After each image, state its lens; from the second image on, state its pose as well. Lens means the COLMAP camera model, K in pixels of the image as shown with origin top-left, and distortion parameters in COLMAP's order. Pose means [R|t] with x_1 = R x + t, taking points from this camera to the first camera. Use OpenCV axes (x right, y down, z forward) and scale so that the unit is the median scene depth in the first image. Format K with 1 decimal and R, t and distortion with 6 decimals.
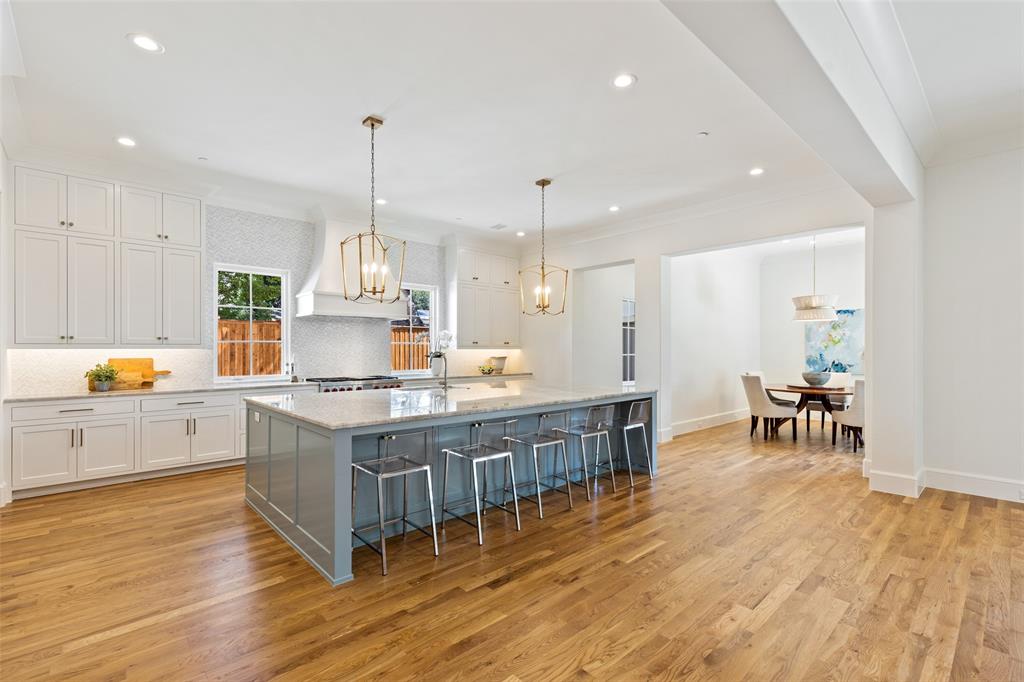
lens RADIAL K [[472.7, 0, 512.0], [0, 472.7, 341.0], [0, 0, 1]] dist [0.019312, 0.000084]
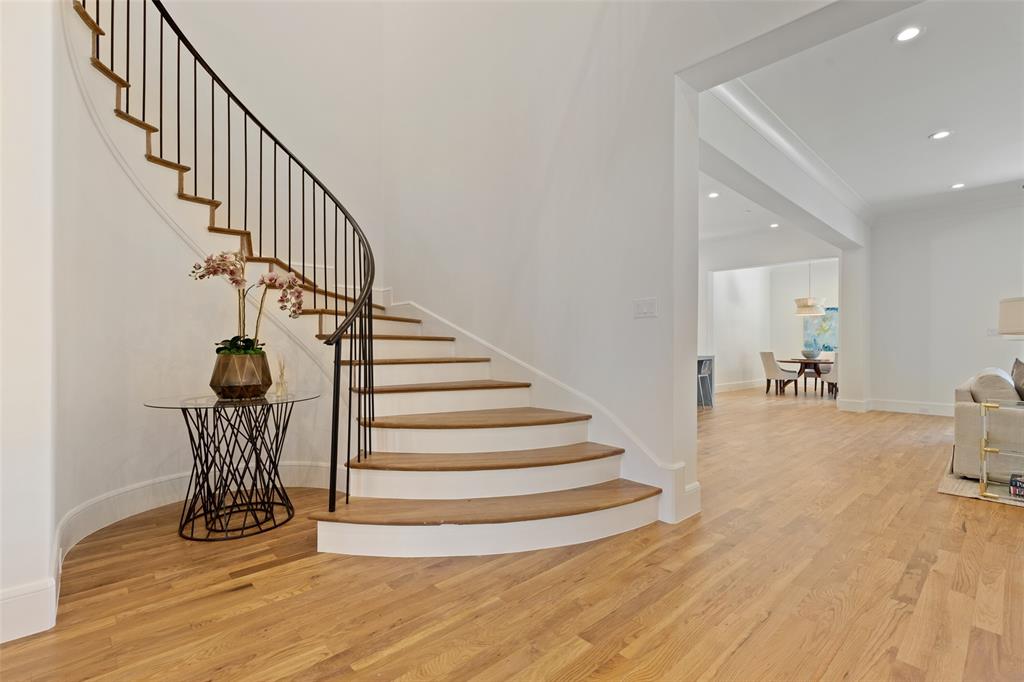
lens RADIAL K [[472.7, 0, 512.0], [0, 472.7, 341.0], [0, 0, 1]] dist [0.019312, 0.000084]
pose [[0.999999, 0.000935, 0.001436, -0.288046], [-0.000940, 0.999993, 0.003487, 0.033820], [-0.001432, -0.003488, 0.999993, -0.471946]]
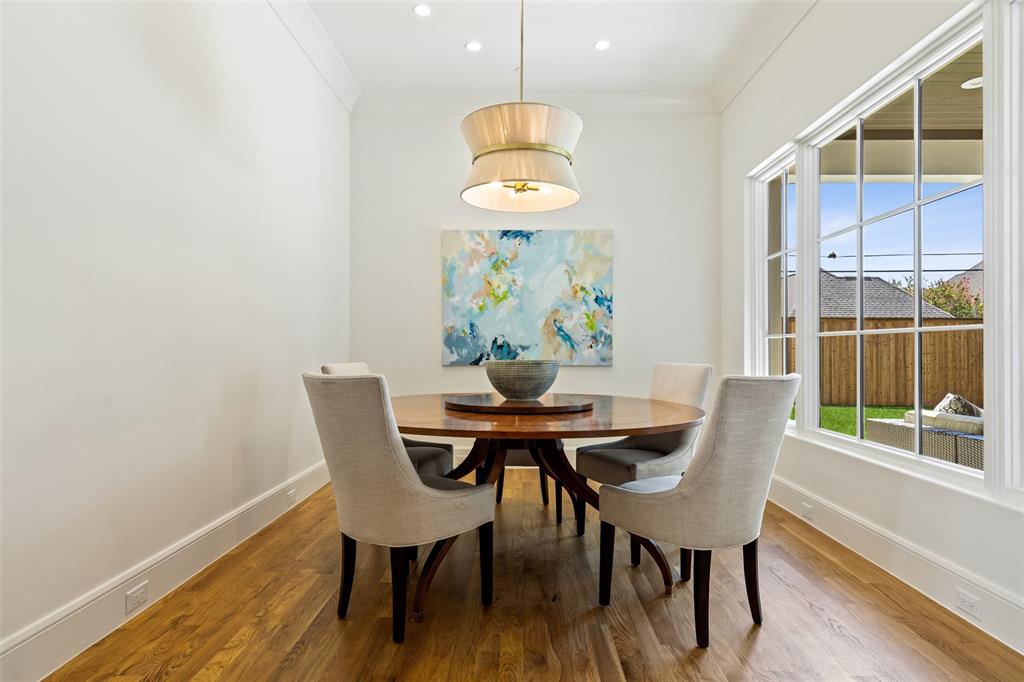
lens RADIAL K [[570.7, 0, 512.0], [0, 570.7, 341.0], [0, 0, 1]] dist [-0.005655, -0.001456]
pose [[0.700036, 0.008561, 0.714056, 0.344140], [-0.012401, 0.999923, 0.000169, 0.052324], [-0.714000, -0.008973, 0.700088, 0.712195]]
